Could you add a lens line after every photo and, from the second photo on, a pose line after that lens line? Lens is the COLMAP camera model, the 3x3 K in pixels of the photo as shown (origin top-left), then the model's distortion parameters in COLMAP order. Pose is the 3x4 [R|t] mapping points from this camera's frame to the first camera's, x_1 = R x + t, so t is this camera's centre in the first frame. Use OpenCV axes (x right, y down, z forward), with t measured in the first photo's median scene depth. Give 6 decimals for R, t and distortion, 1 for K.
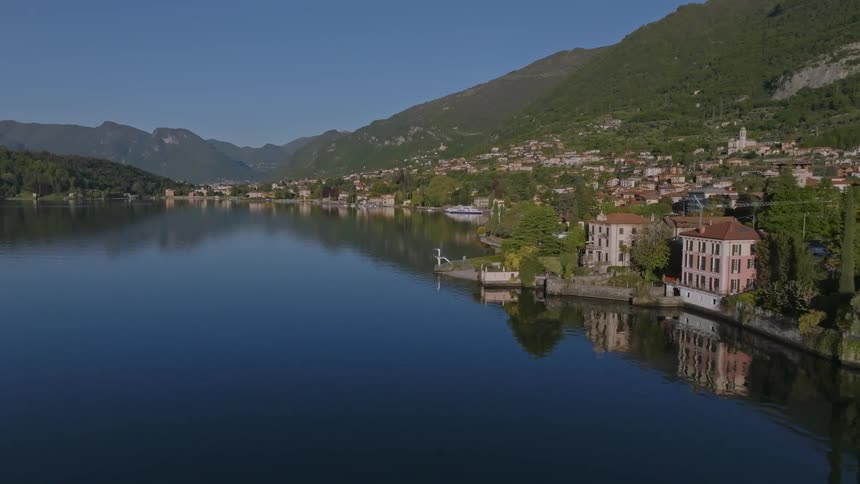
lens RADIAL K [[606.9, 0, 430.9], [0, 606.9, 240.4], [0, 0, 1]] dist [0.003423, 0.004300]
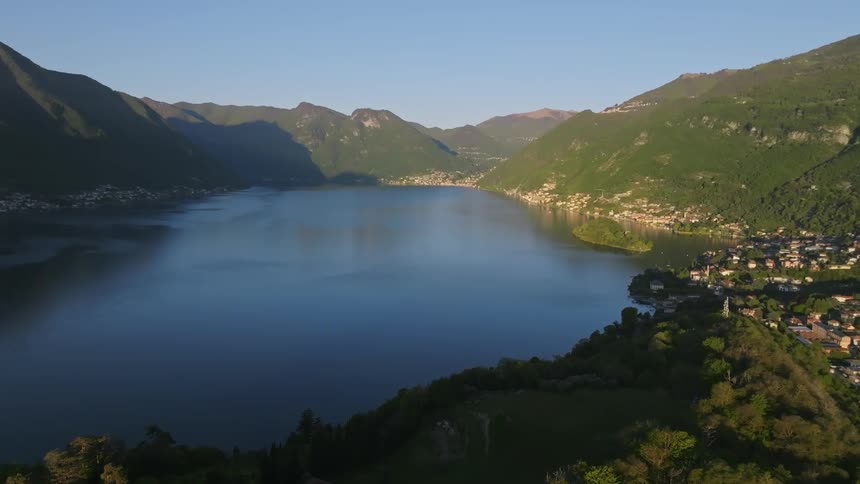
lens RADIAL K [[606.9, 0, 431.3], [0, 606.9, 246.4], [0, 0, 1]] dist [0.003423, 0.004300]
pose [[0.968747, 0.043133, -0.244273, -0.283341], [-0.031333, 0.998156, 0.051993, -0.082783], [0.246065, -0.042714, 0.968312, 0.387323]]
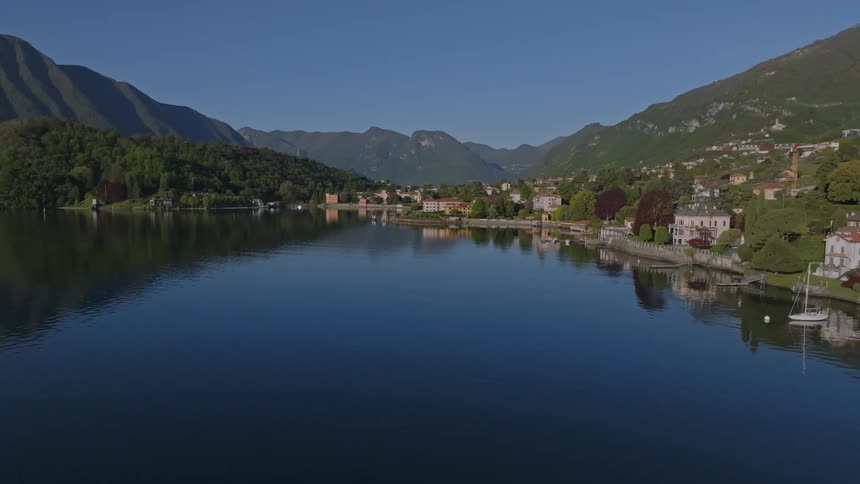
lens RADIAL K [[606.9, 0, 433.8], [0, 606.9, 242.8], [0, 0, 1]] dist [0.003423, 0.004300]
pose [[0.917023, 0.034227, -0.397364, -0.042375], [-0.034603, 0.999382, 0.006226, -0.018685], [0.397331, 0.008041, 0.917640, 0.219615]]
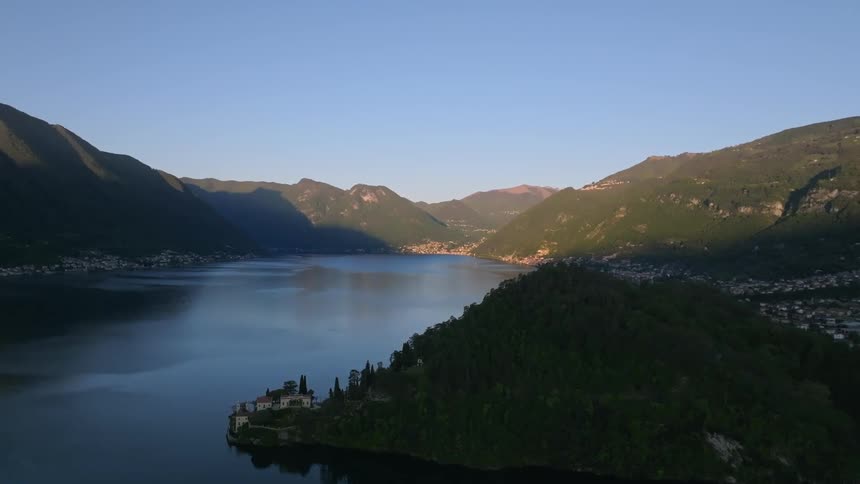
lens RADIAL K [[606.9, 0, 430.2], [0, 606.9, 243.1], [0, 0, 1]] dist [0.003423, 0.004300]
pose [[0.978150, 0.012857, -0.207503, -0.314552], [-0.028880, 0.996812, -0.074377, -0.060314], [0.205886, 0.078745, 0.975403, 0.228557]]
